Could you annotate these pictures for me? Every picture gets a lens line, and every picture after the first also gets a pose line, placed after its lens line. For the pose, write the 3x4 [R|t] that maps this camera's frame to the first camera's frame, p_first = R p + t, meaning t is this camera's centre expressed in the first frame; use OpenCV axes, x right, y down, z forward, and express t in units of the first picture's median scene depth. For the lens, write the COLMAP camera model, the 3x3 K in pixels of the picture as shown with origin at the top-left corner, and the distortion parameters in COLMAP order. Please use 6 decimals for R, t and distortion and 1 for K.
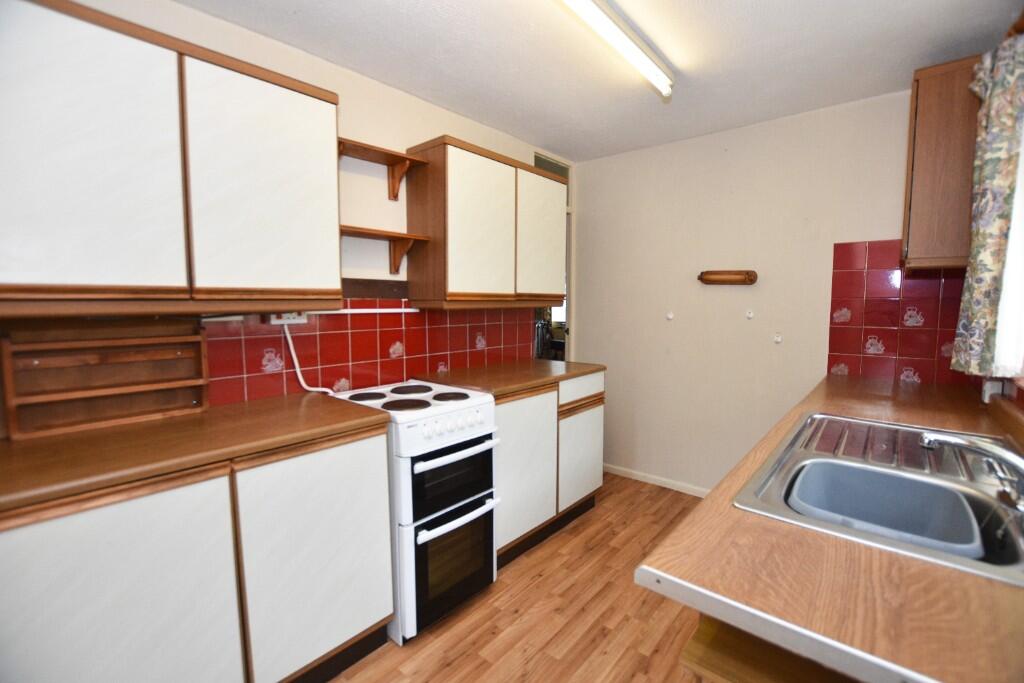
lens RADIAL K [[445.2, 0, 512.4], [0, 445.2, 340.0], [0, 0, 1]] dist [-0.000043, 0.000000]
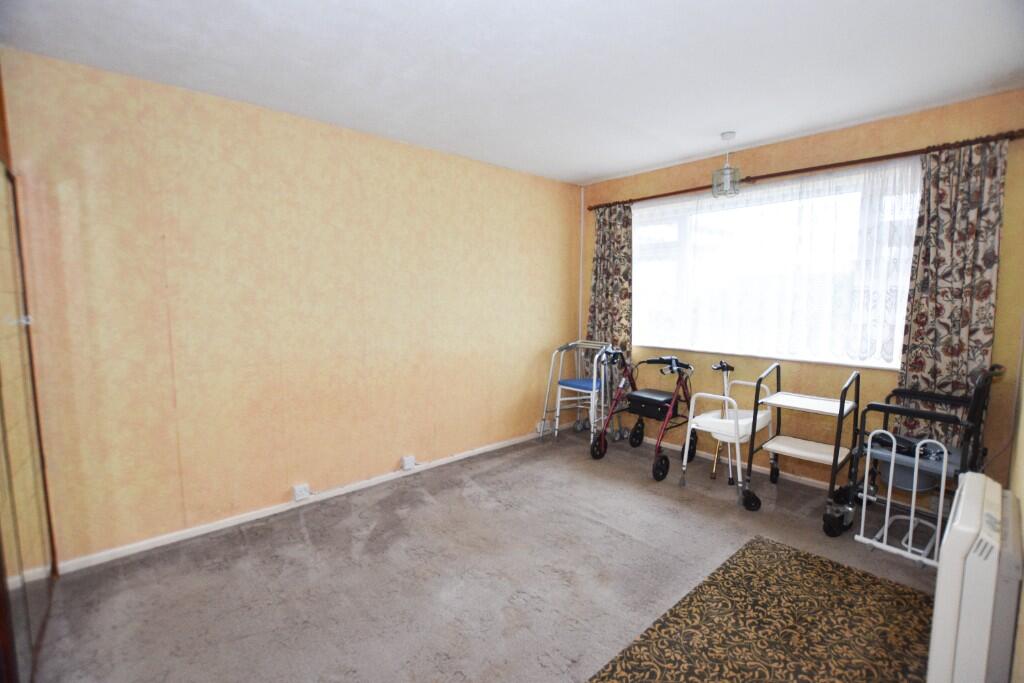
lens RADIAL K [[445.2, 0, 512.5], [0, 445.2, 341.9], [0, 0, 1]] dist [-0.000043, 0.000000]
pose [[0.990878, 0.013727, -0.134063, 0.031643], [-0.012271, 0.999856, 0.011681, -0.049436], [0.134205, -0.009929, 0.990904, 0.561748]]
